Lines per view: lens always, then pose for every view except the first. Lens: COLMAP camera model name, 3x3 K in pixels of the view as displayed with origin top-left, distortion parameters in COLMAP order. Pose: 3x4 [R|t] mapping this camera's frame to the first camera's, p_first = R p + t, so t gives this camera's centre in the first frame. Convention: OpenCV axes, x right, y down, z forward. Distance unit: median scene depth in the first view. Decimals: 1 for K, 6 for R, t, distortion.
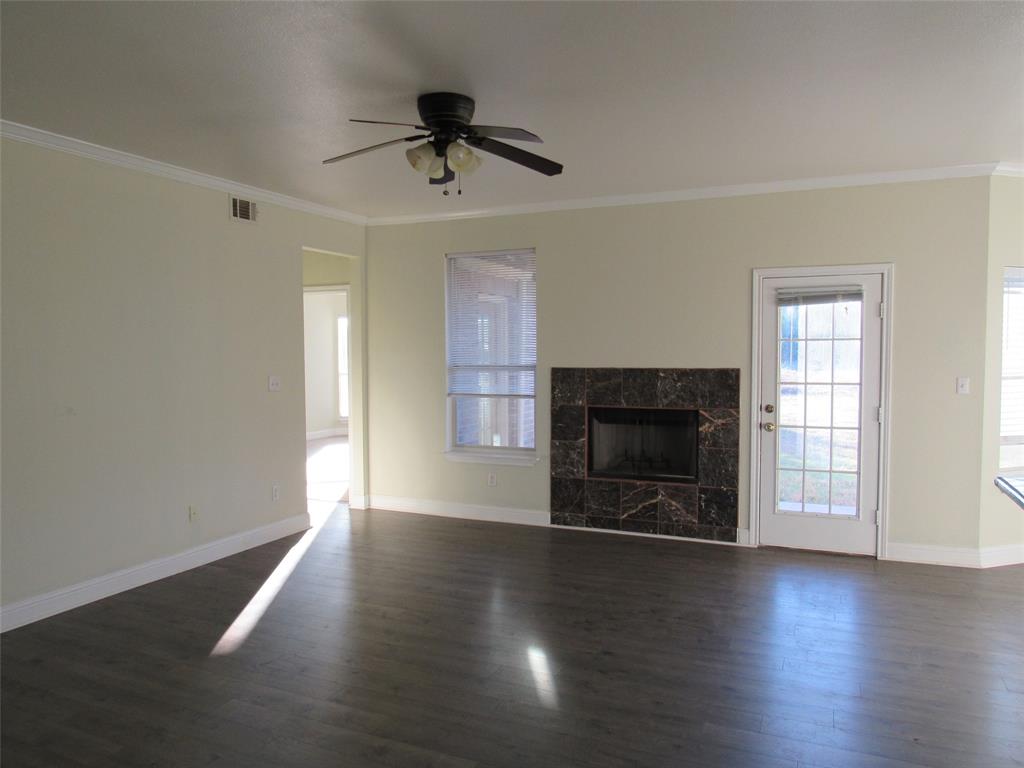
lens RADIAL K [[729.6, 0, 512.0], [0, 729.6, 384.0], [0, 0, 1]] dist [-0.011186, -0.000043]
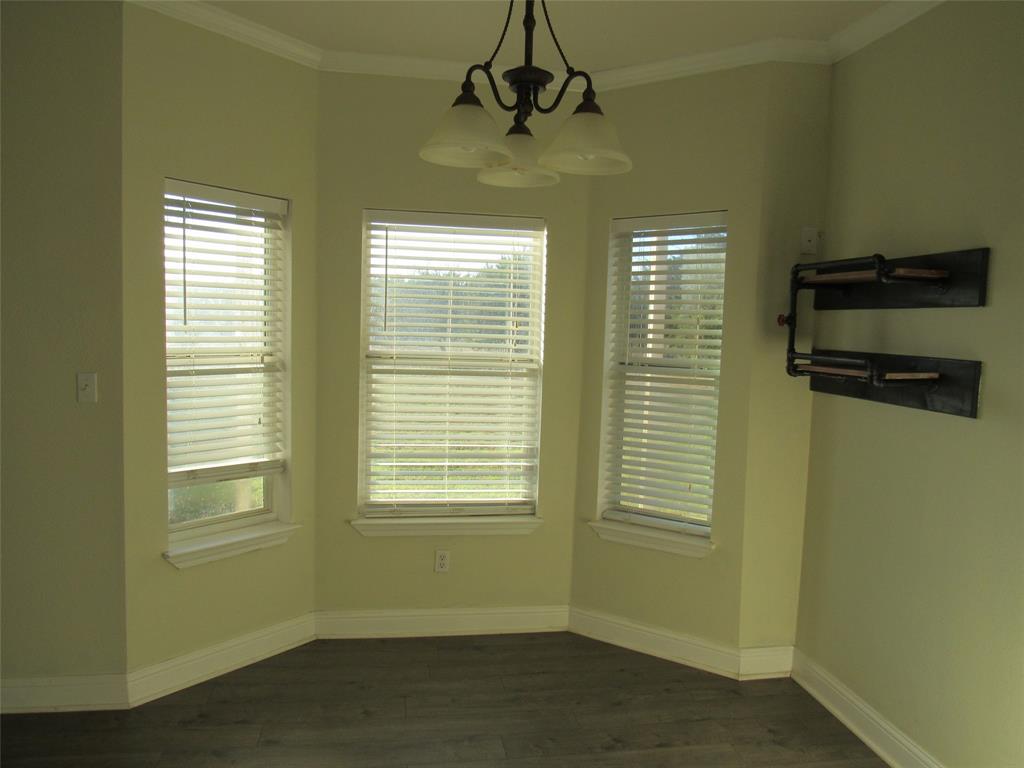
lens RADIAL K [[729.6, 0, 512.0], [0, 729.6, 384.0], [0, 0, 1]] dist [-0.011186, -0.000043]
pose [[0.843027, -0.011406, 0.537751, 0.526816], [-0.008212, 0.999386, 0.034072, -0.019102], [-0.537809, -0.033140, 0.842415, 0.324765]]
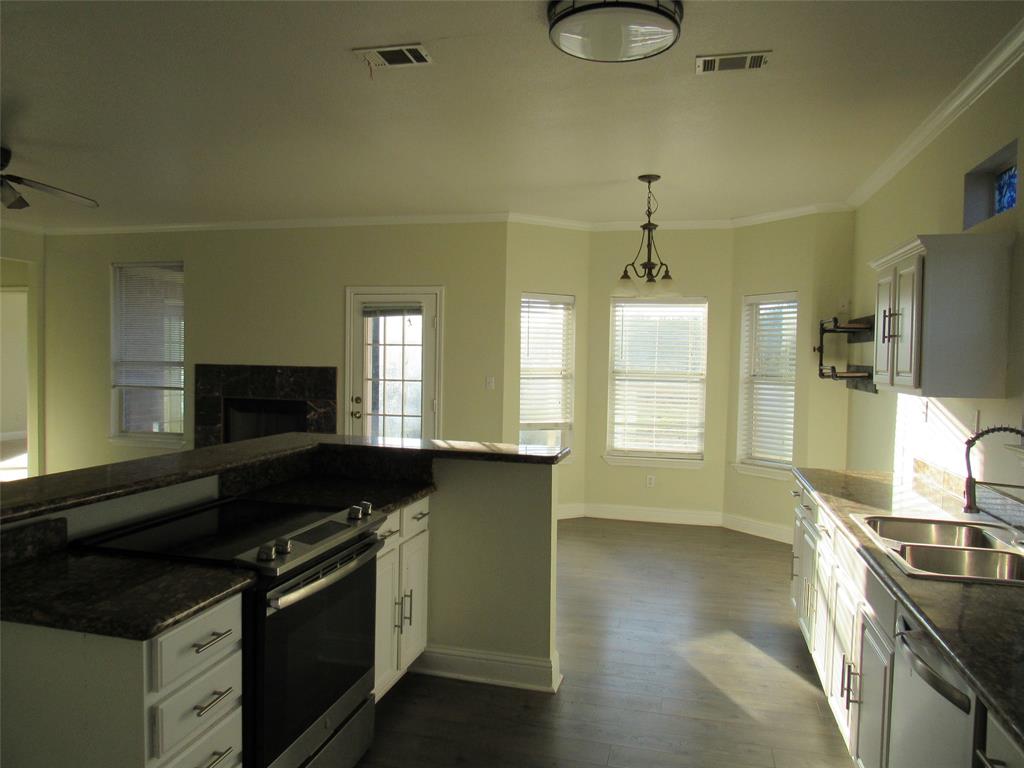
lens RADIAL K [[729.6, 0, 512.0], [0, 729.6, 384.0], [0, 0, 1]] dist [-0.011186, -0.000043]
pose [[0.987464, 0.017808, 0.156838, 0.403094], [-0.015972, 0.999788, -0.012956, 0.018014], [-0.157035, 0.010289, 0.987539, -0.252048]]
